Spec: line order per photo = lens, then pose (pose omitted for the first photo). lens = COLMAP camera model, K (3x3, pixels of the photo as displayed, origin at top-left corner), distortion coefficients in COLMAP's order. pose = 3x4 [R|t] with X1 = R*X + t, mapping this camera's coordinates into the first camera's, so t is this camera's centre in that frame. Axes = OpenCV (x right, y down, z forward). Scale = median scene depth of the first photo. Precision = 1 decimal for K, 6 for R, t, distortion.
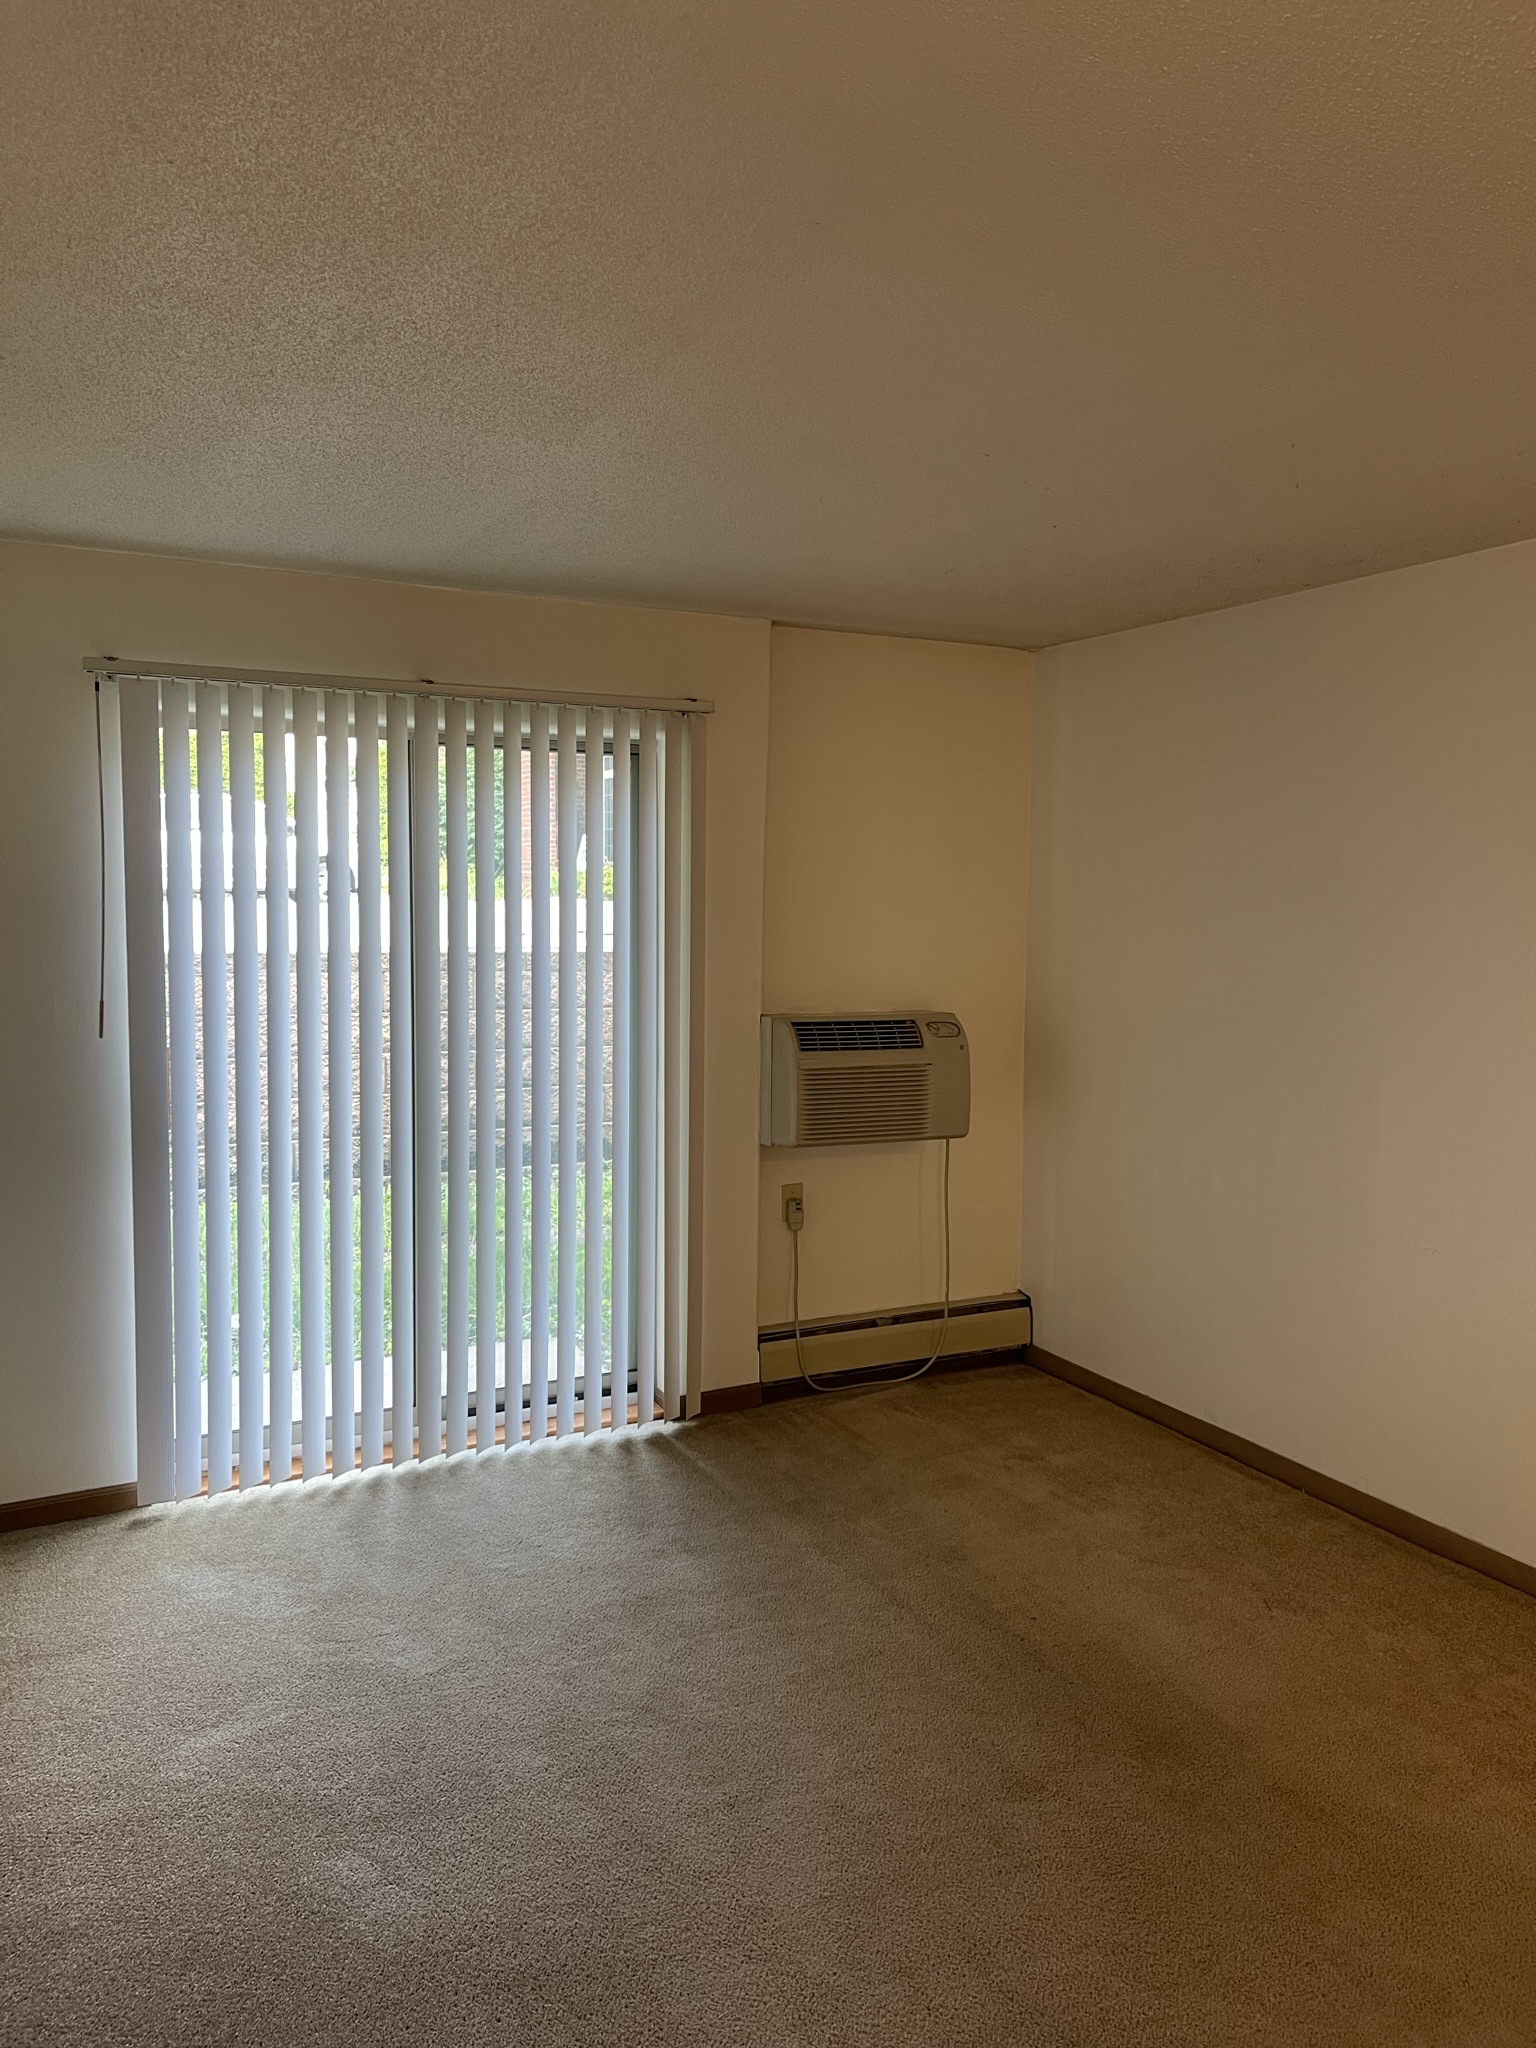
lens RADIAL K [[1539.9, 0, 769.8], [0, 1539.9, 1010.0], [0, 0, 1]] dist [0.028479, 0.002743]
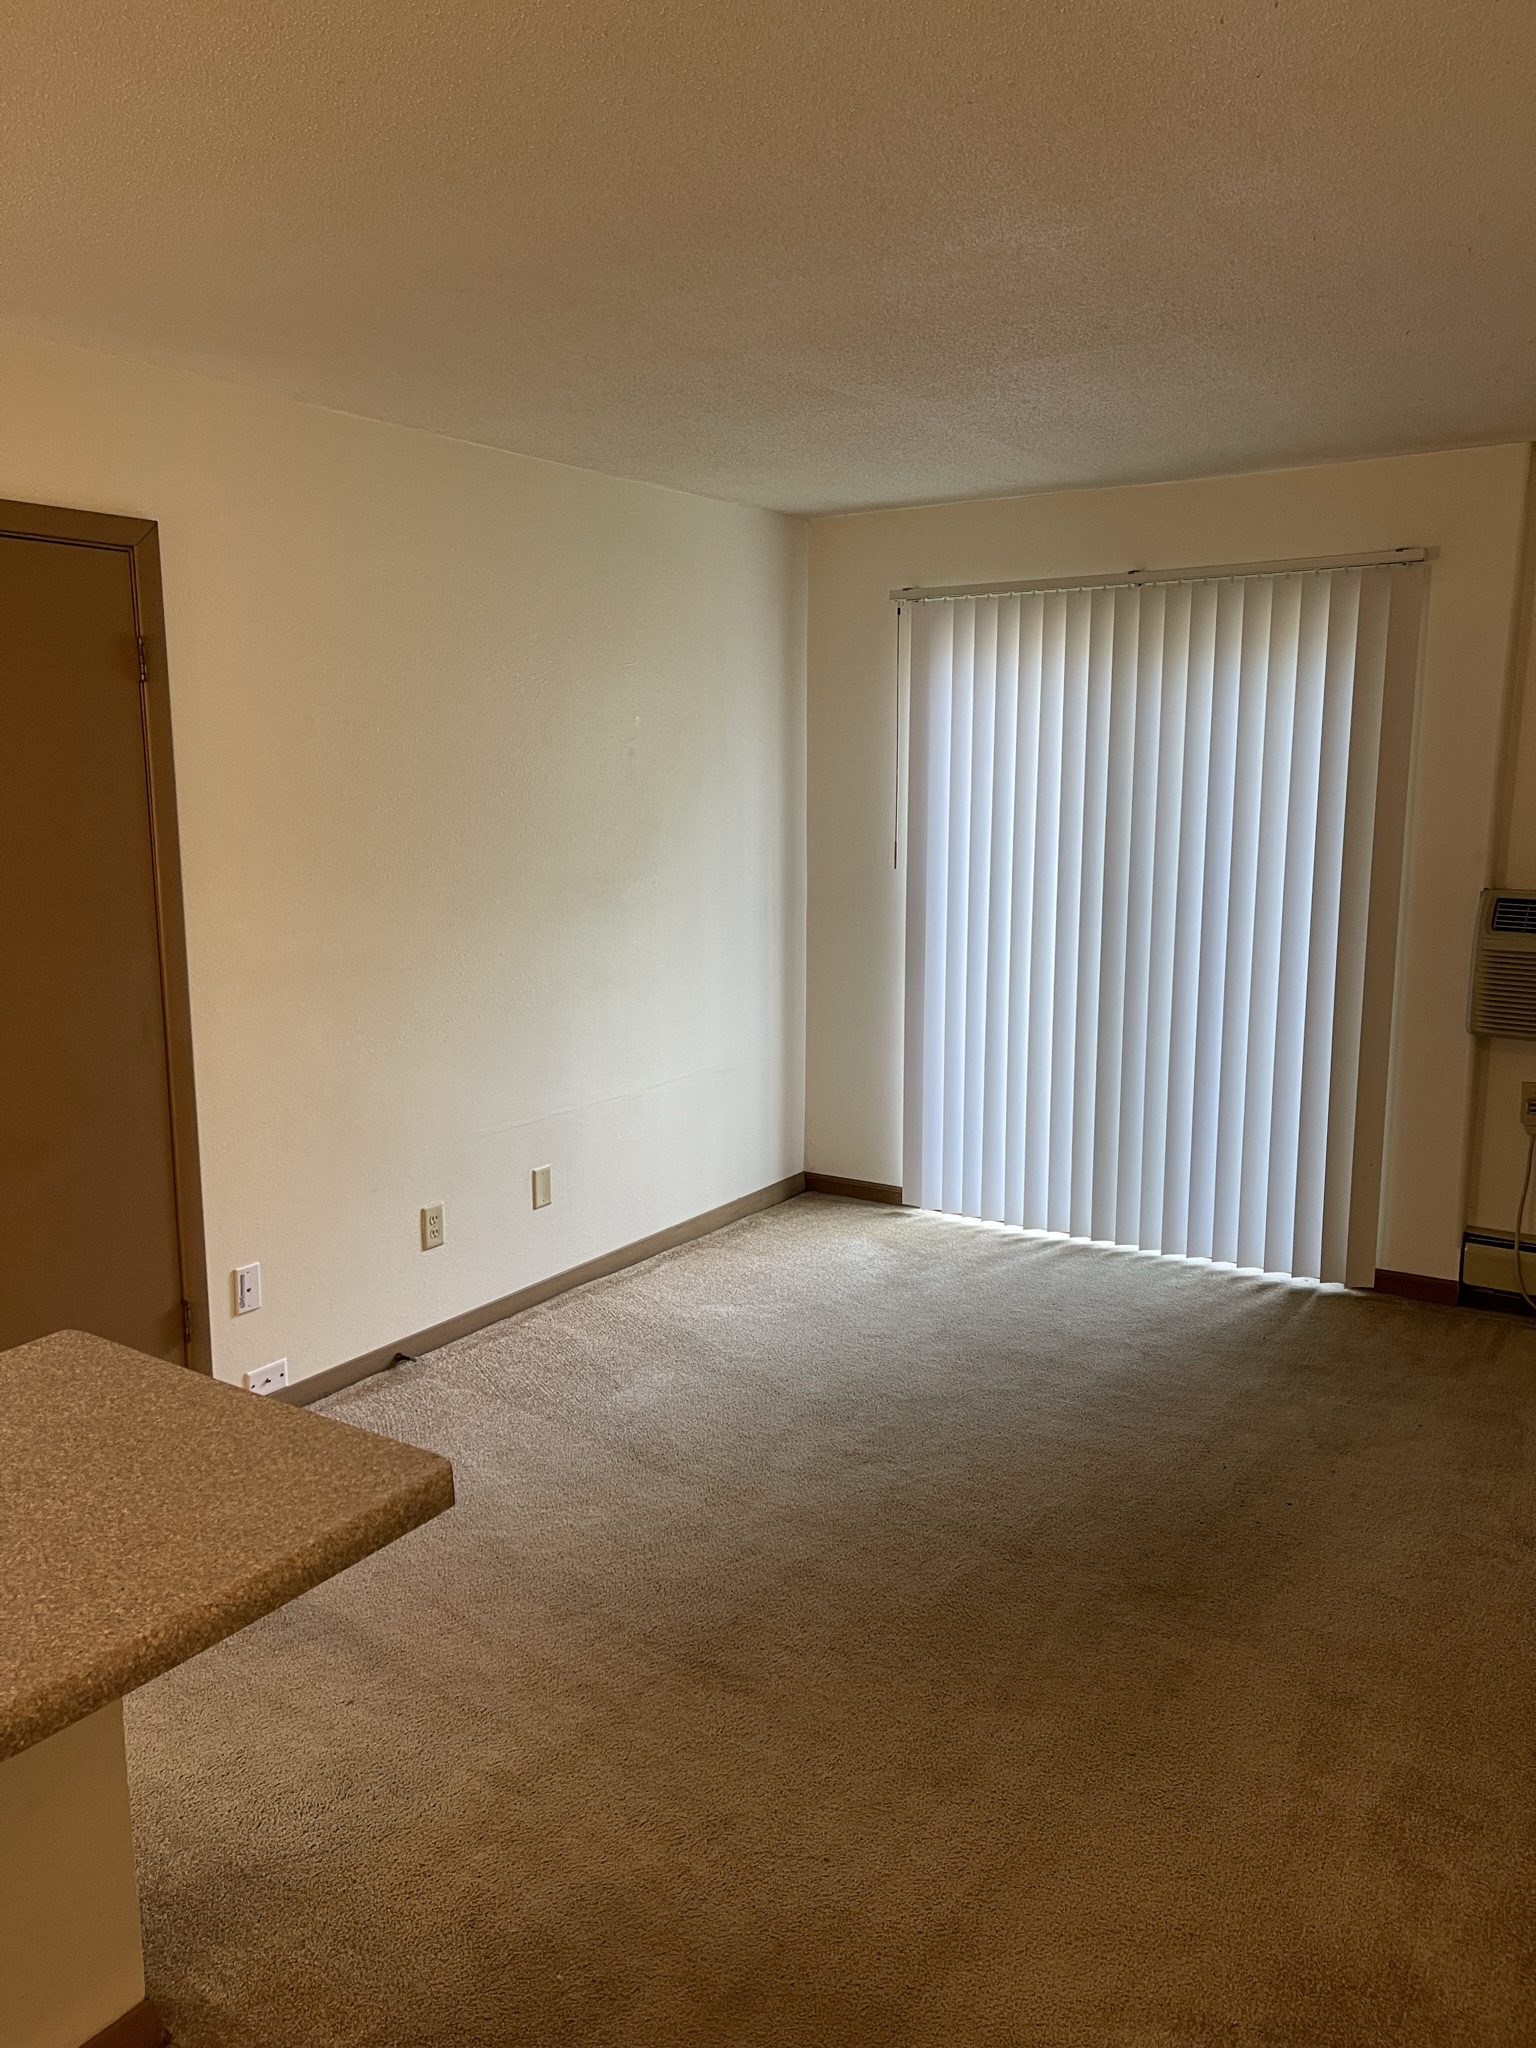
lens RADIAL K [[1539.9, 0, 772.4], [0, 1539.9, 1031.0], [0, 0, 1]] dist [0.028479, 0.002743]
pose [[0.489817, 0.139437, -0.860602, 0.673515], [-0.060810, 0.990187, 0.125822, -0.003890], [0.869702, -0.009296, 0.493490, 0.197955]]
